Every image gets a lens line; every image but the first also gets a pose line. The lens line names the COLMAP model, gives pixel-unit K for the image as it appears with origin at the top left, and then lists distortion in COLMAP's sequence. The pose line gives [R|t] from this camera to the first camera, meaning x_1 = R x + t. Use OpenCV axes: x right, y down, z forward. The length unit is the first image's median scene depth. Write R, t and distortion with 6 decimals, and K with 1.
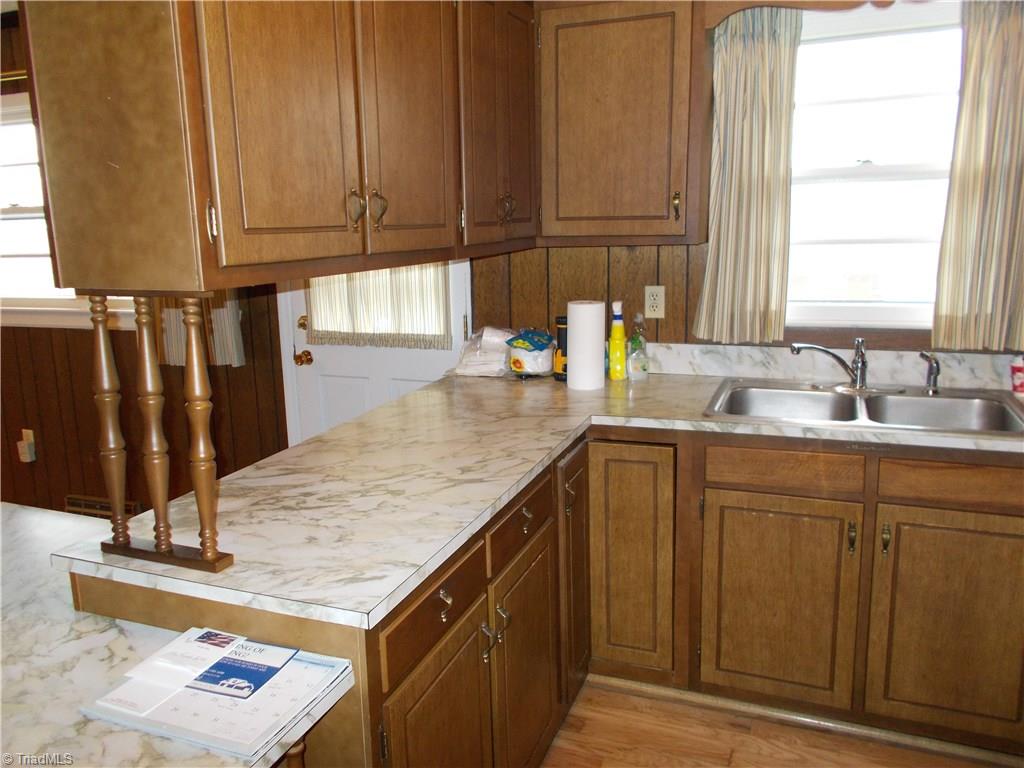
lens RADIAL K [[800.5, 0, 509.5], [0, 800.5, 376.1], [0, 0, 1]] dist [0.031452, -0.028261]
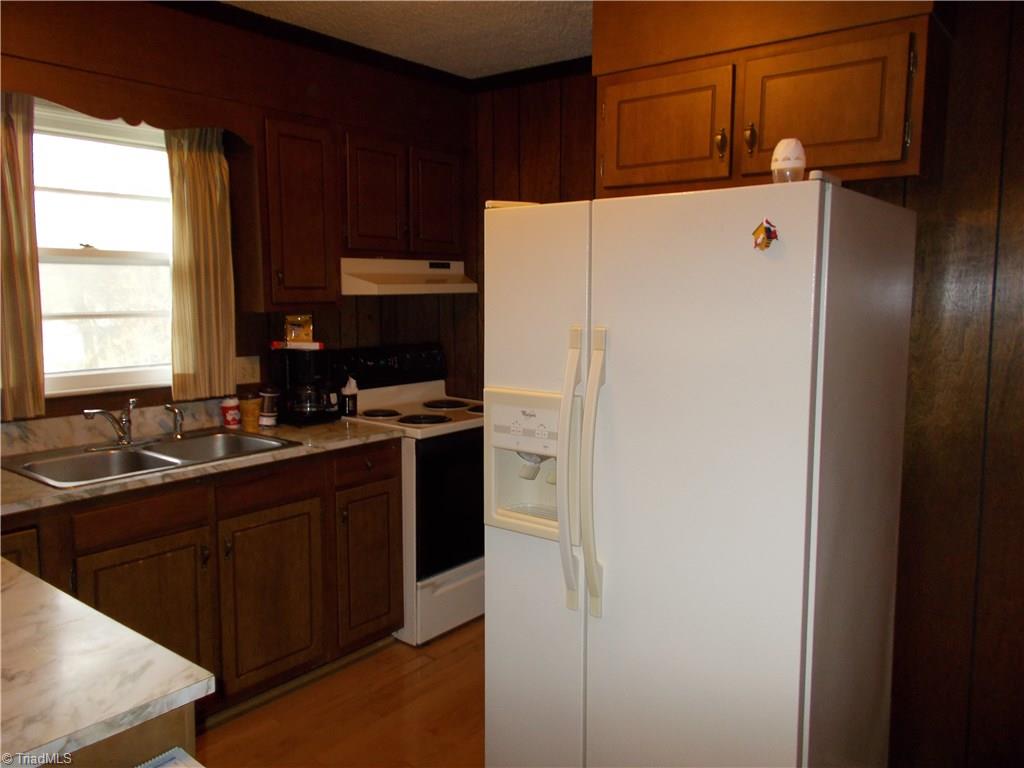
lens RADIAL K [[800.5, 0, 509.4], [0, 800.5, 376.0], [0, 0, 1]] dist [0.031452, -0.028261]
pose [[0.287807, -0.077638, 0.954536, -0.494935], [0.169040, 0.985178, 0.029162, -0.020957], [-0.942652, 0.152962, 0.296665, 0.142049]]
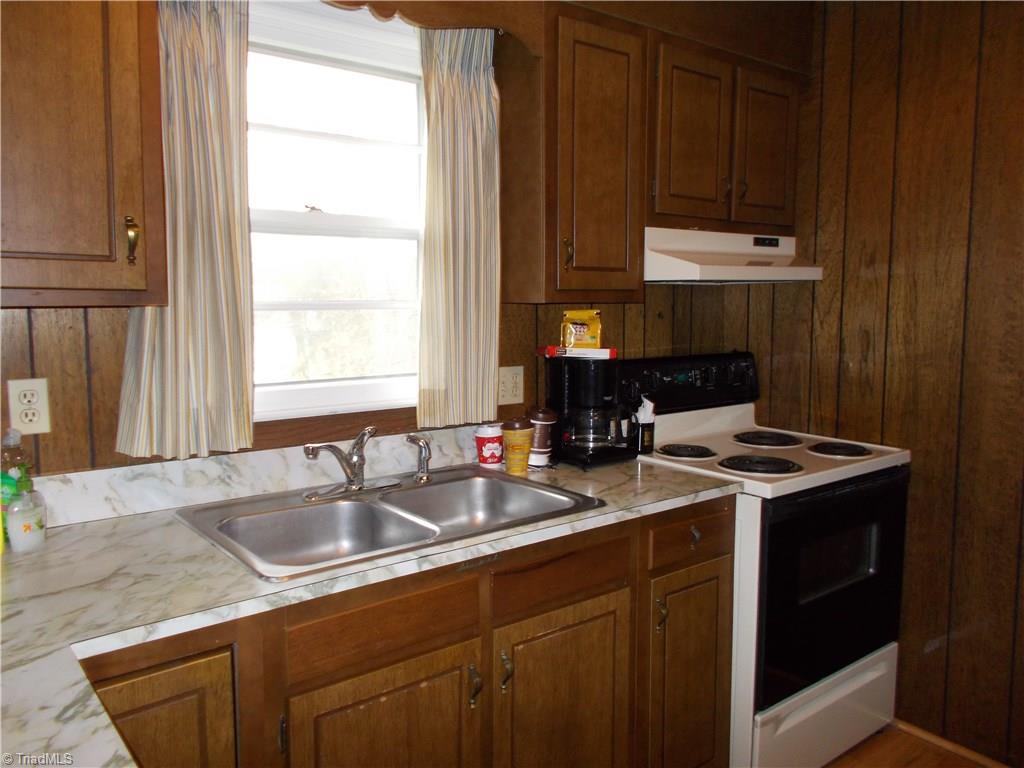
lens RADIAL K [[800.5, 0, 510.0], [0, 800.5, 377.7], [0, 0, 1]] dist [0.031452, -0.028261]
pose [[0.493937, -0.061177, 0.867343, -0.171509], [0.146623, 0.989097, -0.013735, -0.061851], [-0.857046, 0.133957, 0.497522, 0.472382]]
